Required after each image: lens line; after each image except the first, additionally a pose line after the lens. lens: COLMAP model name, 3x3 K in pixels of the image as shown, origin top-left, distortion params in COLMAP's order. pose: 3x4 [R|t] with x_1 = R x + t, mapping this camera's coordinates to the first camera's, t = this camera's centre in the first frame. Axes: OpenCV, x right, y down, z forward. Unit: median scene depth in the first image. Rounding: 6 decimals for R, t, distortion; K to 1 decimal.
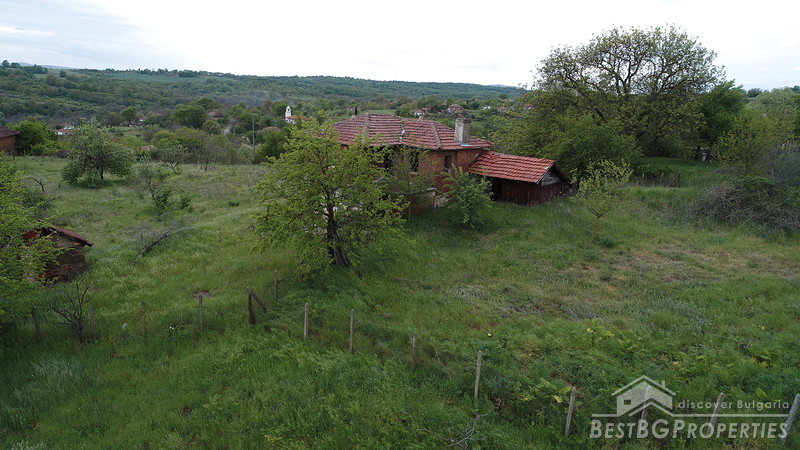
lens RADIAL K [[537.9, 0, 399.1], [0, 537.9, 225.1], [0, 0, 1]] dist [0.002646, -0.000381]
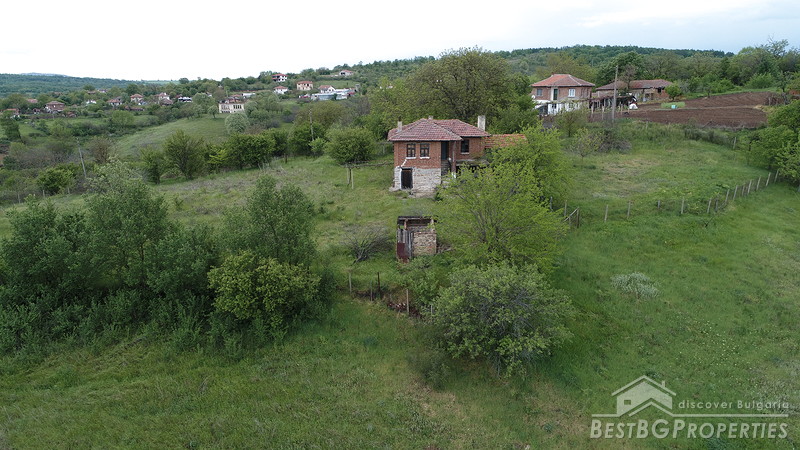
lens RADIAL K [[537.9, 0, 398.6], [0, 537.9, 227.6], [0, 0, 1]] dist [0.002646, -0.000381]
pose [[0.724569, -0.236903, 0.647207, -0.100663], [0.213793, 0.970002, 0.115711, -0.009238], [-0.655204, 0.054528, 0.753481, -0.004540]]
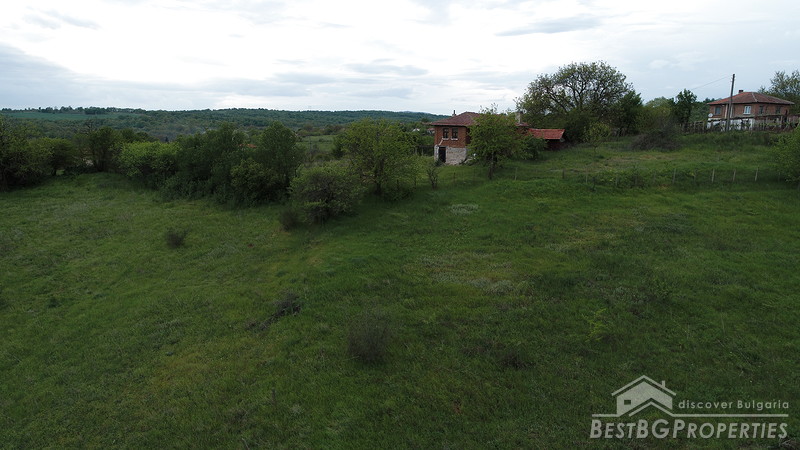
lens RADIAL K [[537.9, 0, 399.8], [0, 537.9, 227.4], [0, 0, 1]] dist [0.002646, -0.000381]
pose [[0.985796, -0.069335, 0.152966, -0.054637], [0.076325, 0.996268, -0.040303, 0.023350], [-0.149601, 0.051405, 0.987409, -0.074618]]
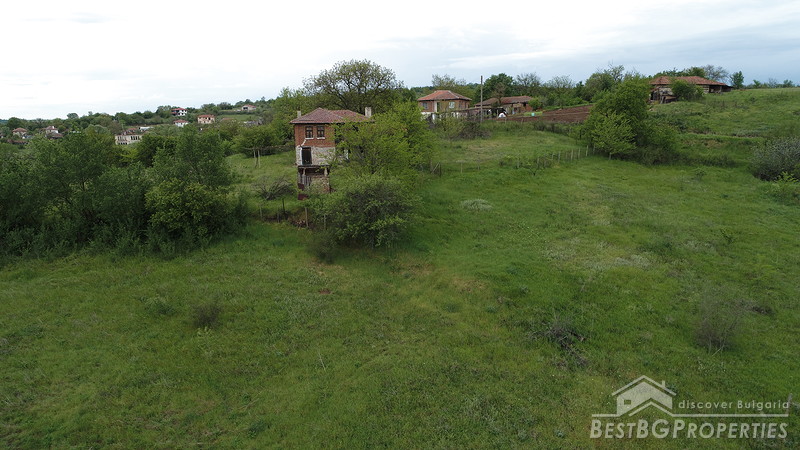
lens RADIAL K [[537.9, 0, 398.9], [0, 537.9, 226.2], [0, 0, 1]] dist [0.002646, -0.000381]
pose [[0.594942, -0.216101, 0.774173, -0.119902], [0.239978, 0.967005, 0.085508, 0.007010], [-0.767108, 0.134912, 0.627172, -0.022463]]
